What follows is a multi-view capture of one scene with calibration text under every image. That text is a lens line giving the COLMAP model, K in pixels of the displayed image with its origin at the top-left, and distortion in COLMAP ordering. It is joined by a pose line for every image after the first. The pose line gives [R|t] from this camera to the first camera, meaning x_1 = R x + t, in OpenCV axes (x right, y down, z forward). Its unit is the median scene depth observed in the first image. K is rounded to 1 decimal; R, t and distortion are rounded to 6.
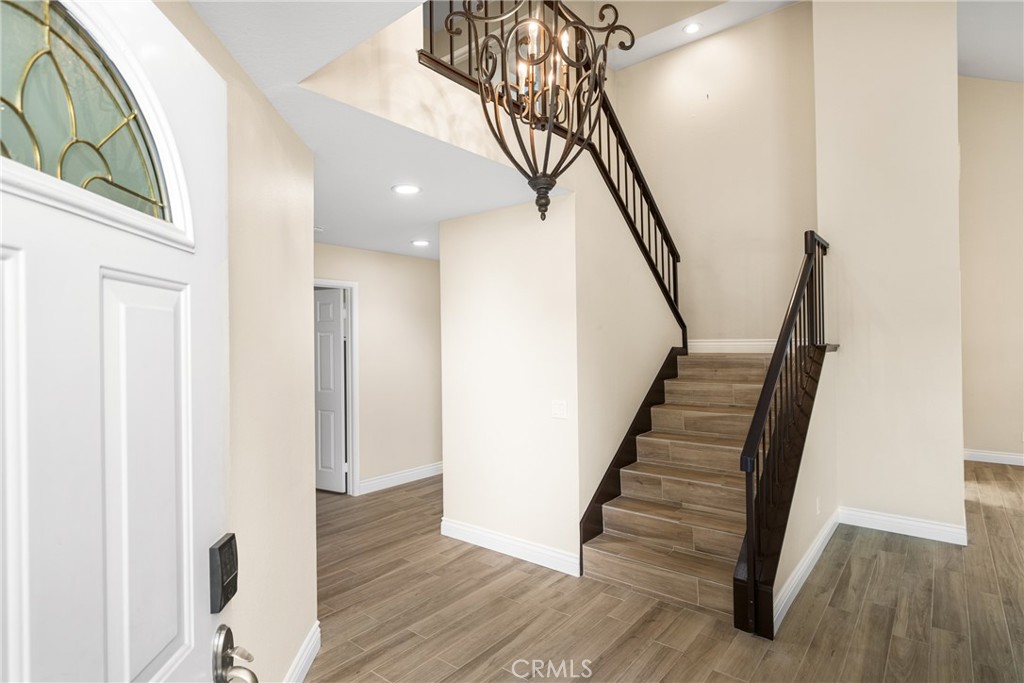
lens RADIAL K [[523.2, 0, 516.3], [0, 523.2, 341.7], [0, 0, 1]] dist [-0.005158, 0.002094]
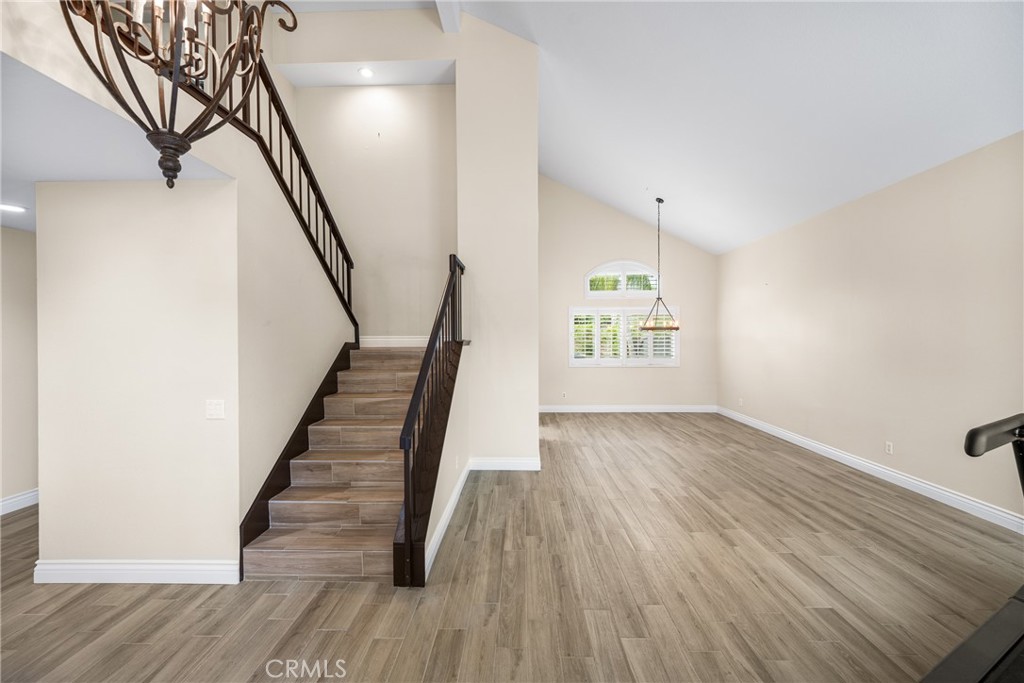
lens RADIAL K [[406.5, 0, 510.6], [0, 406.5, 335.0], [0, 0, 1]] dist [-0.004264, 0.000018]
pose [[0.790977, 0.010421, 0.611757, 0.053137], [-0.005984, 0.999939, -0.009295, 0.000659], [-0.611817, 0.003691, 0.790991, 0.104000]]
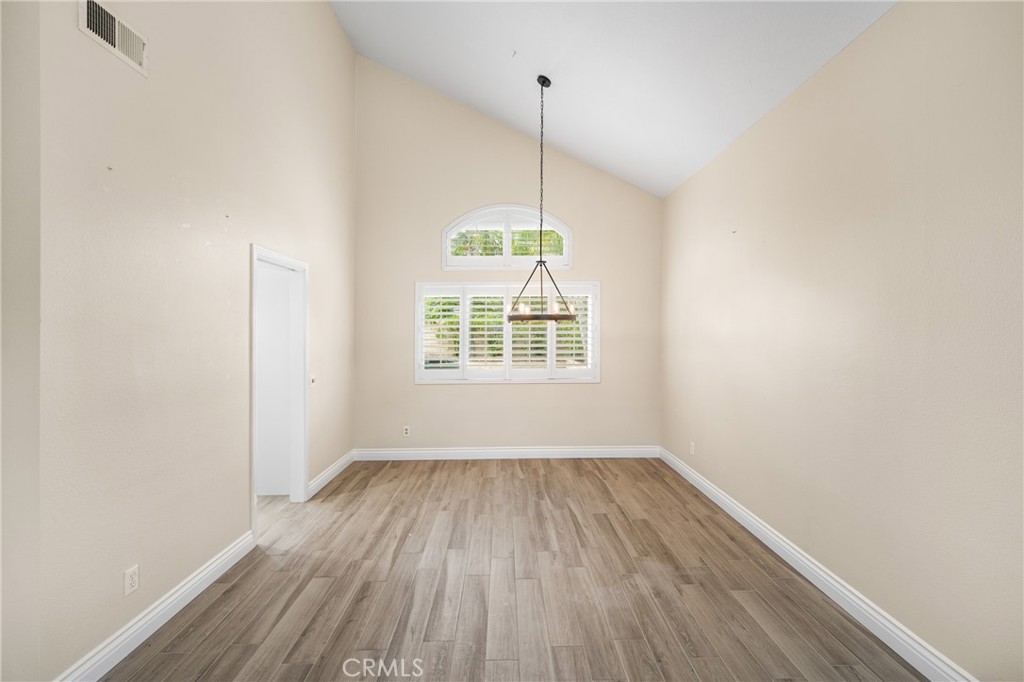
lens RADIAL K [[436.6, 0, 508.9], [0, 436.6, 332.9], [0, 0, 1]] dist [0.000443, -0.000589]
pose [[0.775766, 0.002801, 0.631015, 1.025073], [-0.004187, 0.999991, 0.000710, -0.014195], [-0.631007, -0.003193, 0.775771, 0.374095]]
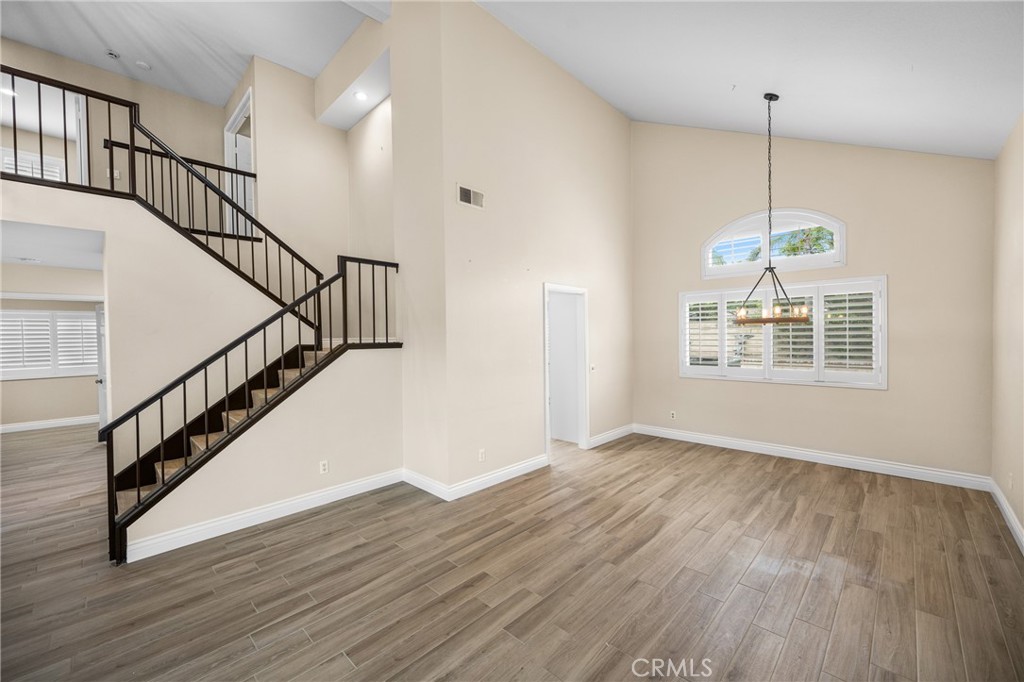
lens RADIAL K [[406.5, 0, 526.9], [0, 406.5, 339.8], [0, 0, 1]] dist [-0.004264, 0.000018]
pose [[0.997147, -0.002930, -0.075426, 1.212110], [0.004236, 0.999844, 0.017158, -0.021724], [0.075364, -0.017429, 0.997004, 0.033877]]
